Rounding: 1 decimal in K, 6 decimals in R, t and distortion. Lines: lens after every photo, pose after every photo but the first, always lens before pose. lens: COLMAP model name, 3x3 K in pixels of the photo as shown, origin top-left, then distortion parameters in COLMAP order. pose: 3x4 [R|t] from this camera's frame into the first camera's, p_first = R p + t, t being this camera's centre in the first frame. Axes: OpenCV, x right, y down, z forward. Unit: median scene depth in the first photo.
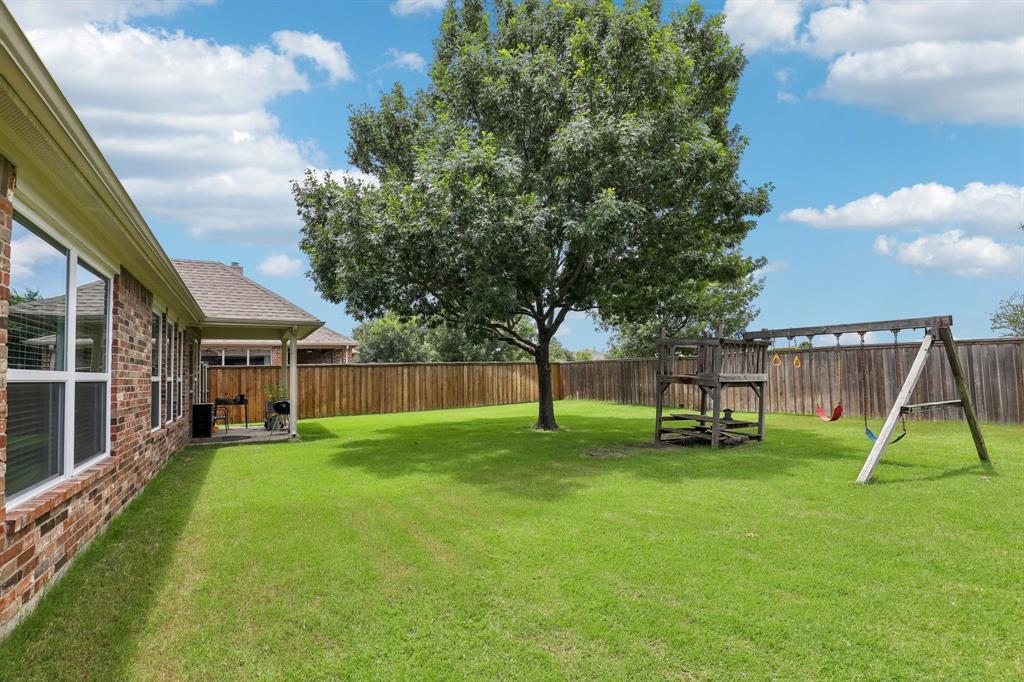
lens RADIAL K [[466.5, 0, 517.4], [0, 466.5, 343.3], [0, 0, 1]] dist [-0.034284, 0.004340]
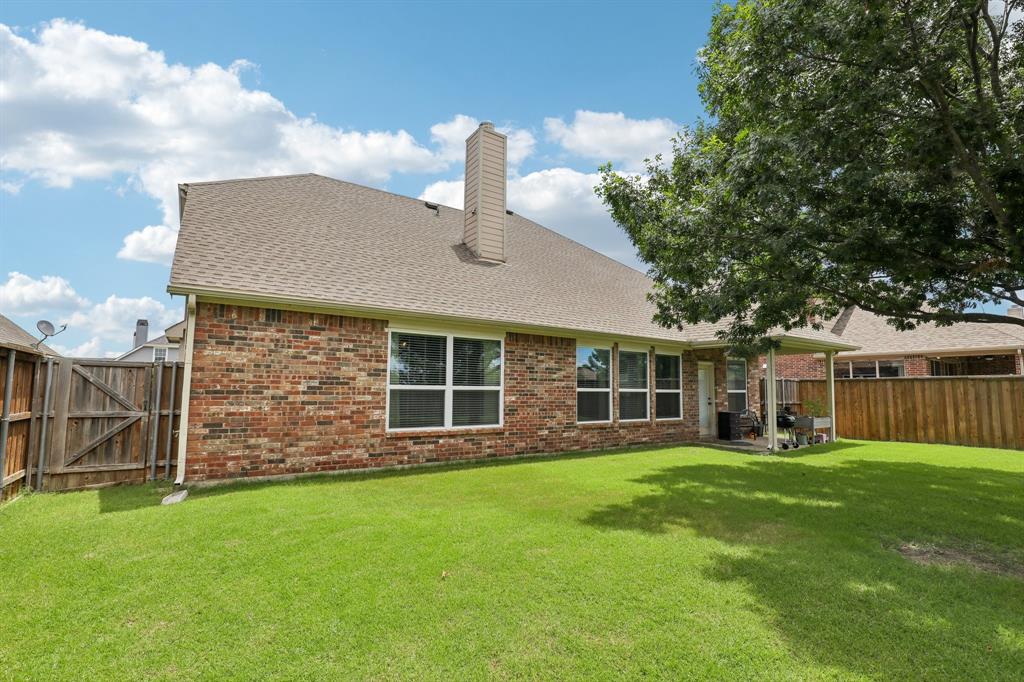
lens RADIAL K [[466.5, 0, 518.4], [0, 466.5, 344.0], [0, 0, 1]] dist [-0.034284, 0.004340]
pose [[0.088948, -0.067271, -0.993762, 0.311242], [0.049364, 0.996788, -0.063058, 0.002487], [0.994812, -0.043447, 0.091984, 0.224128]]
